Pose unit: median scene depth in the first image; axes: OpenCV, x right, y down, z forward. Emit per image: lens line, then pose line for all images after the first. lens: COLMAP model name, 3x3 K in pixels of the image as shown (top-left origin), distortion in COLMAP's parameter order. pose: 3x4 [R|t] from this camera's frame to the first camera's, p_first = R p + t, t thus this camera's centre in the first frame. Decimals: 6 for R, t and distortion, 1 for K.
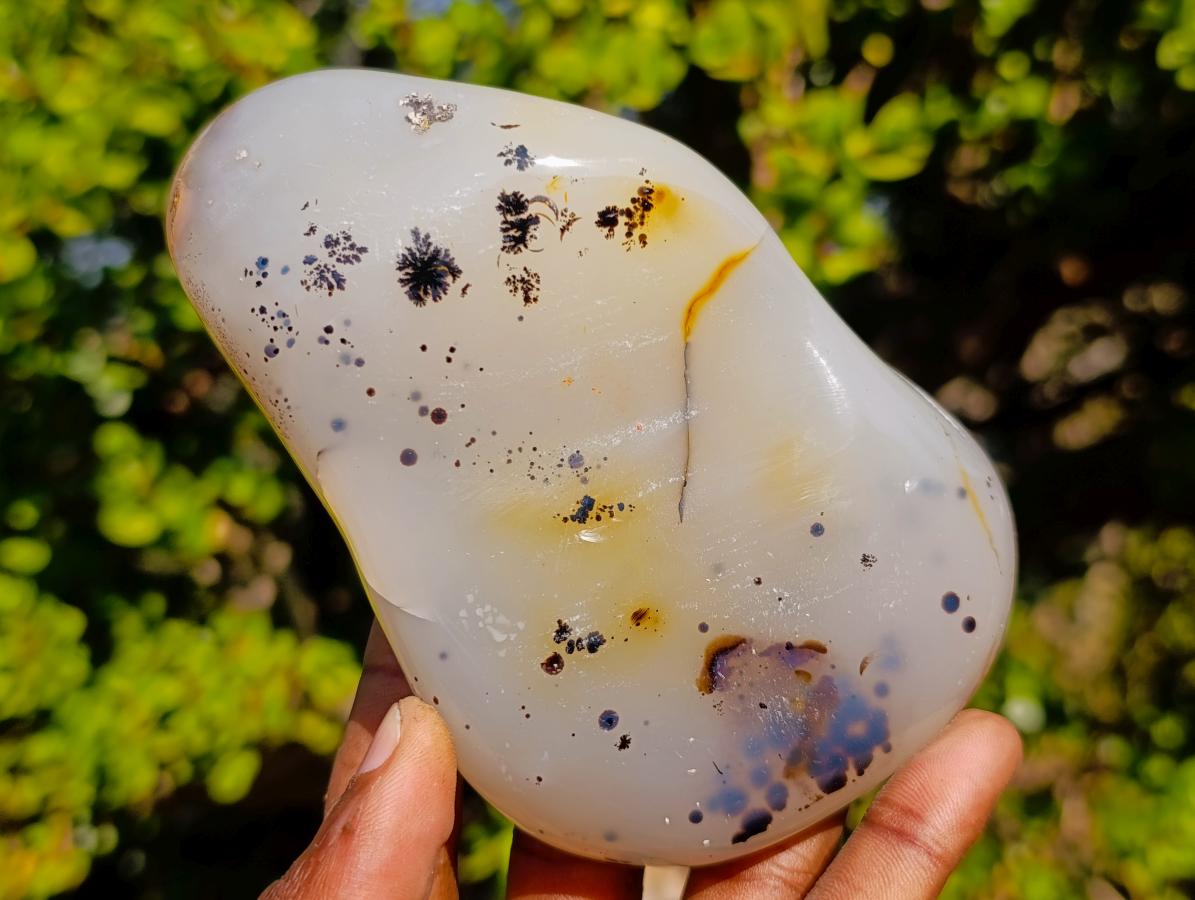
lens RADIAL K [[1784.6, 0, 603.0], [0, 1784.6, 430.8], [0, 0, 1]] dist [0.316513, -1.879133]
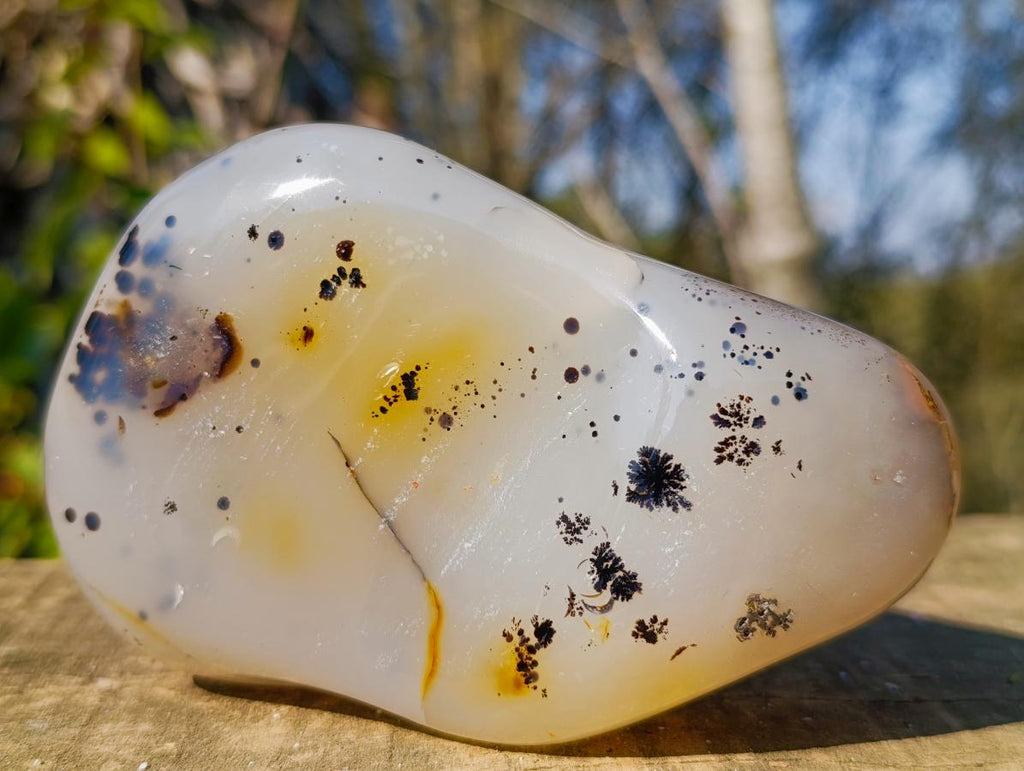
lens RADIAL K [[1529.2, 0, 516.7], [0, 1529.2, 369.1], [0, 0, 1]] dist [0.316513, -1.879133]
pose [[-0.807313, 0.587024, 0.060401, -0.122572], [-0.561335, -0.795475, 0.228304, -0.189118], [0.182067, 0.150408, 0.971714, 0.144849]]
